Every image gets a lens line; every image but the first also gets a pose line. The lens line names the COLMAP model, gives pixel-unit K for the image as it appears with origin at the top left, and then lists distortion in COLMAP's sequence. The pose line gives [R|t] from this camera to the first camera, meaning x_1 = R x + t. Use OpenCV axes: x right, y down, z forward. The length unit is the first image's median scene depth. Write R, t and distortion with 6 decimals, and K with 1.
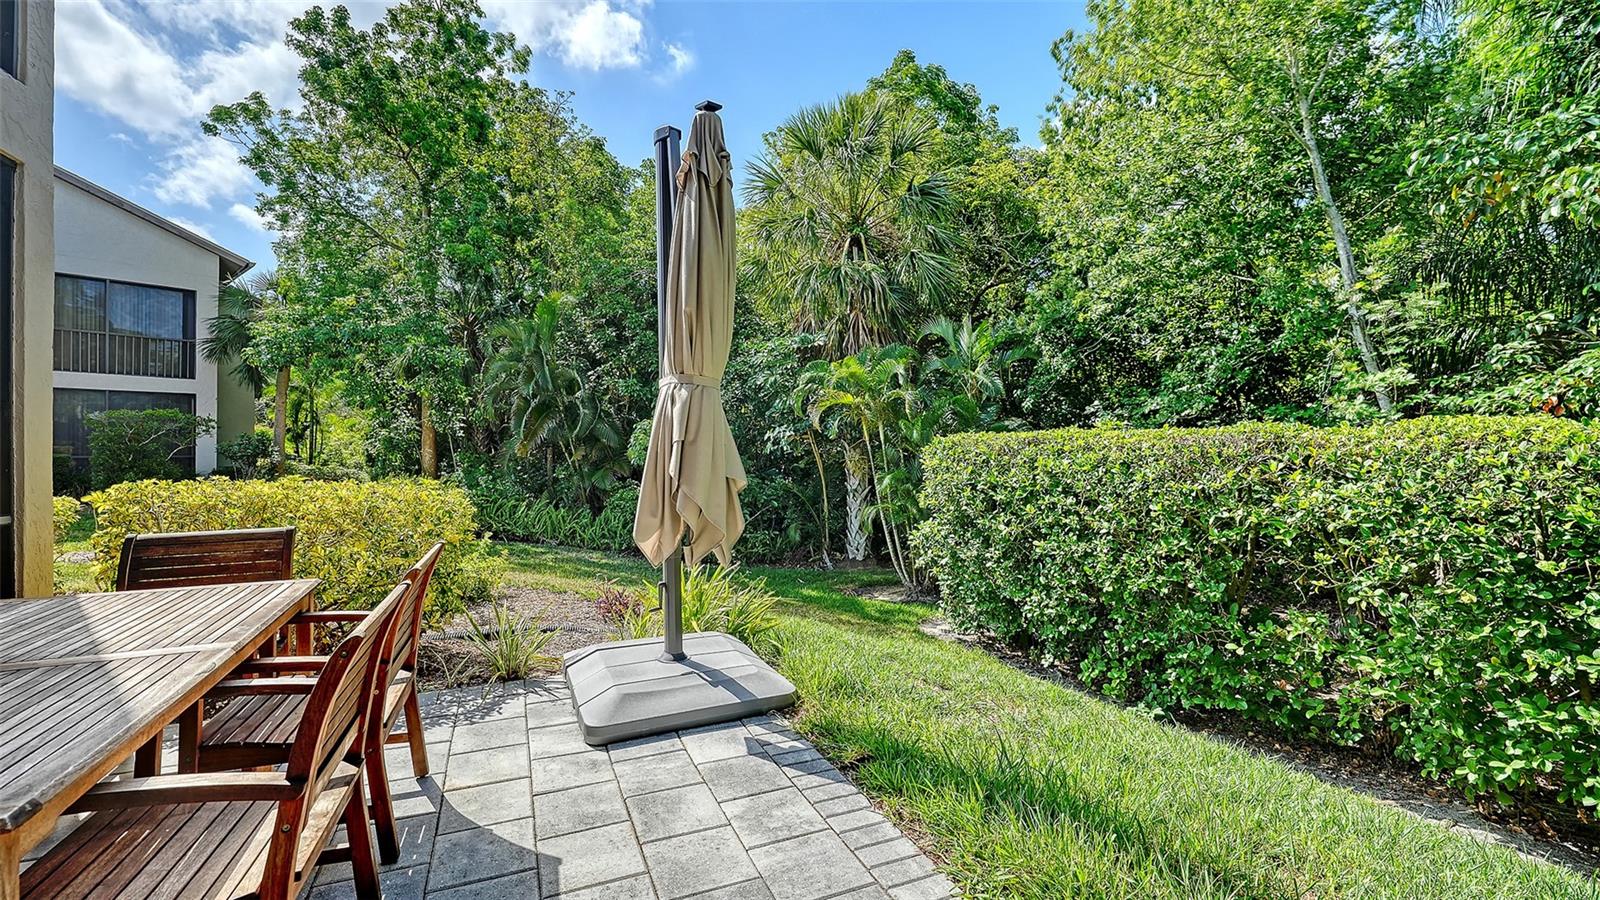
lens RADIAL K [[703.0, 0, 777.5], [0, 703.0, 433.1], [0, 0, 1]] dist [-0.007873, 0.000465]
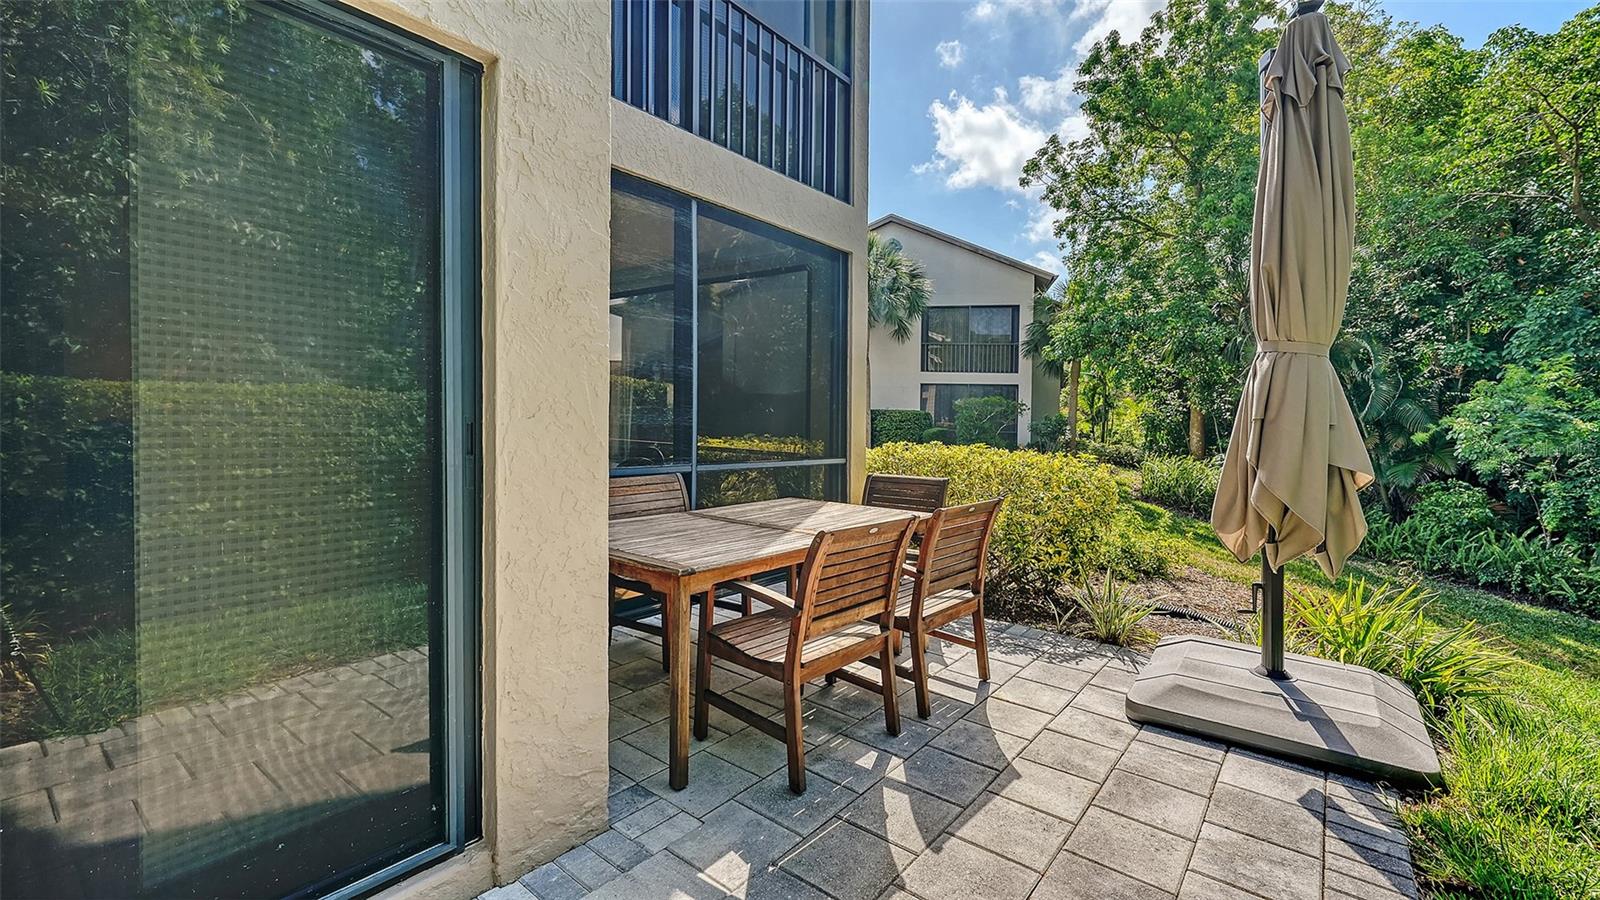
lens RADIAL K [[703.0, 0, 778.5], [0, 703.0, 429.0], [0, 0, 1]] dist [-0.007873, 0.000465]
pose [[0.419705, 0.020980, -0.907418, 0.366383], [-0.007595, 0.999779, 0.019603, 0.010211], [0.907629, -0.001336, 0.419771, 0.099333]]
